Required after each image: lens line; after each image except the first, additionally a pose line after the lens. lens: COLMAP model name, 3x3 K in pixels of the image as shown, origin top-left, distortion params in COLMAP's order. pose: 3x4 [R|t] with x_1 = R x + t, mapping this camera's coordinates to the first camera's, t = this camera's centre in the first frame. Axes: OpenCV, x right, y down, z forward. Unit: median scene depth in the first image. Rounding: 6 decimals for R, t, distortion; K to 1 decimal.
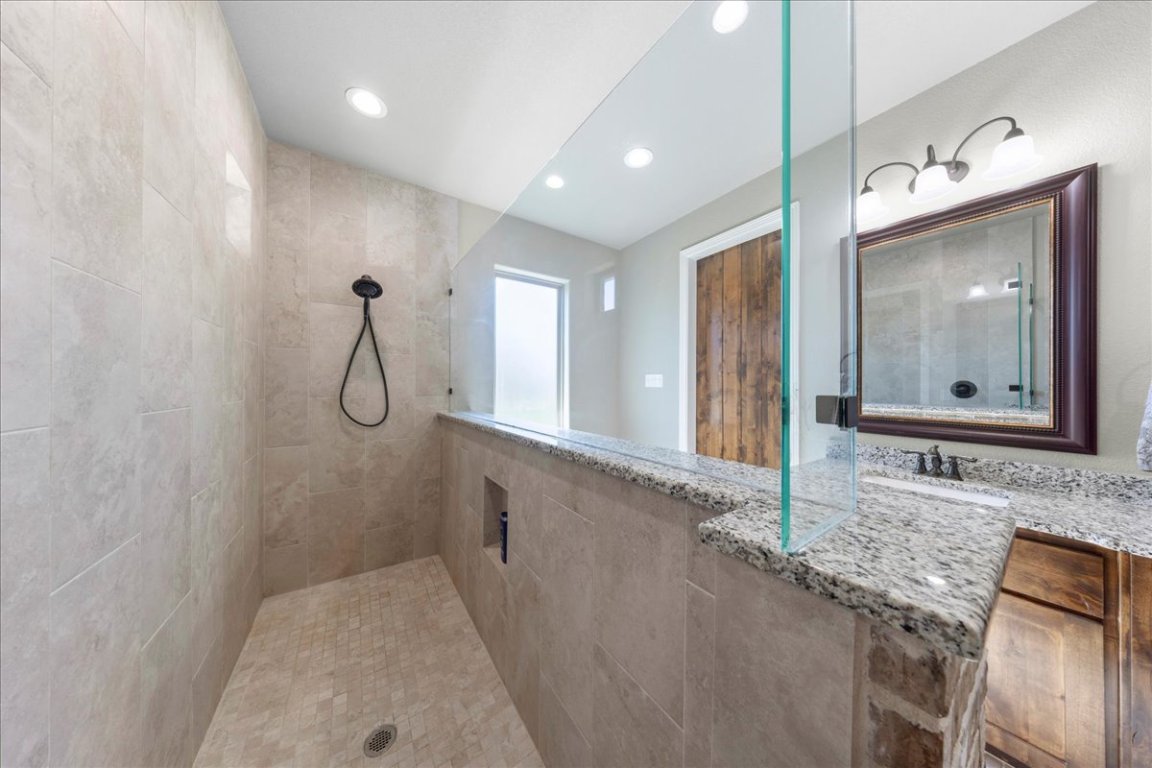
lens RADIAL K [[321.8, 0, 577.1], [0, 321.8, 384.4], [0, 0, 1]] dist [0.000365, 0.000032]
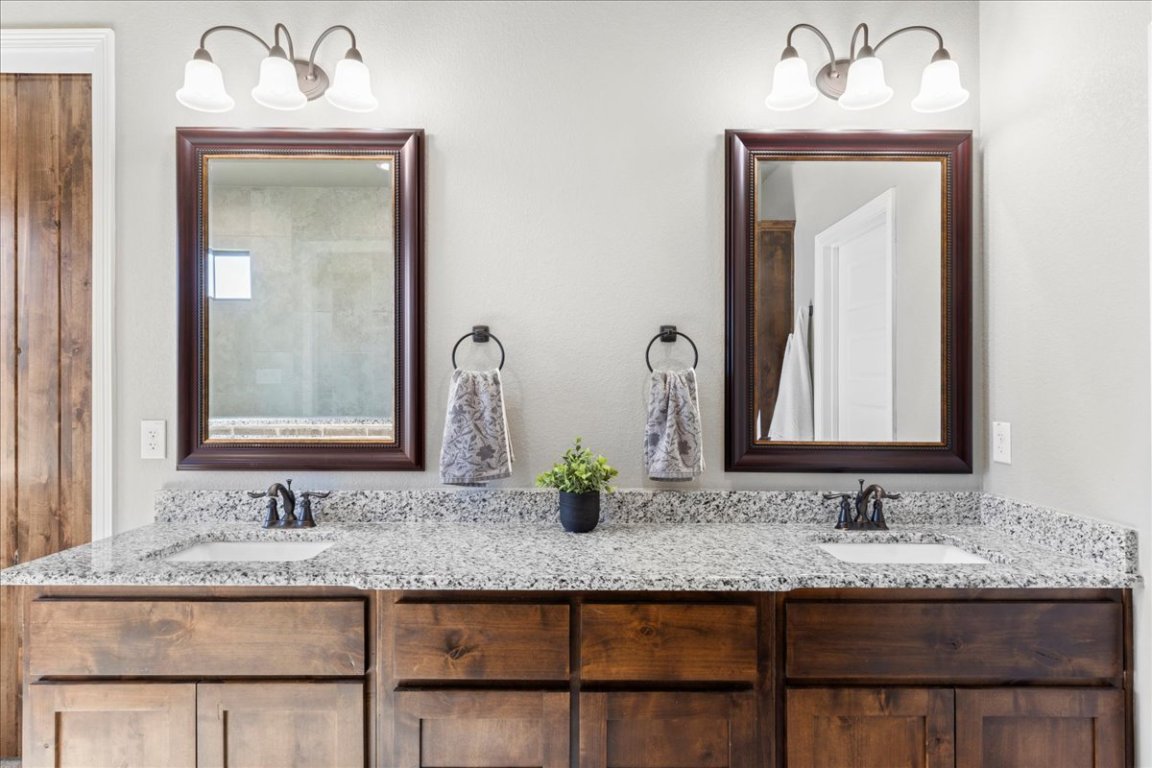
lens RADIAL K [[613.3, 0, 579.4], [0, 613.3, 383.3], [0, 0, 1]] dist [-0.002001, -0.000726]
pose [[0.567800, 0.003573, 0.823158, 0.427027], [-0.001421, 0.999993, -0.003360, -0.006720], [-0.823165, 0.000738, 0.567802, -0.218912]]
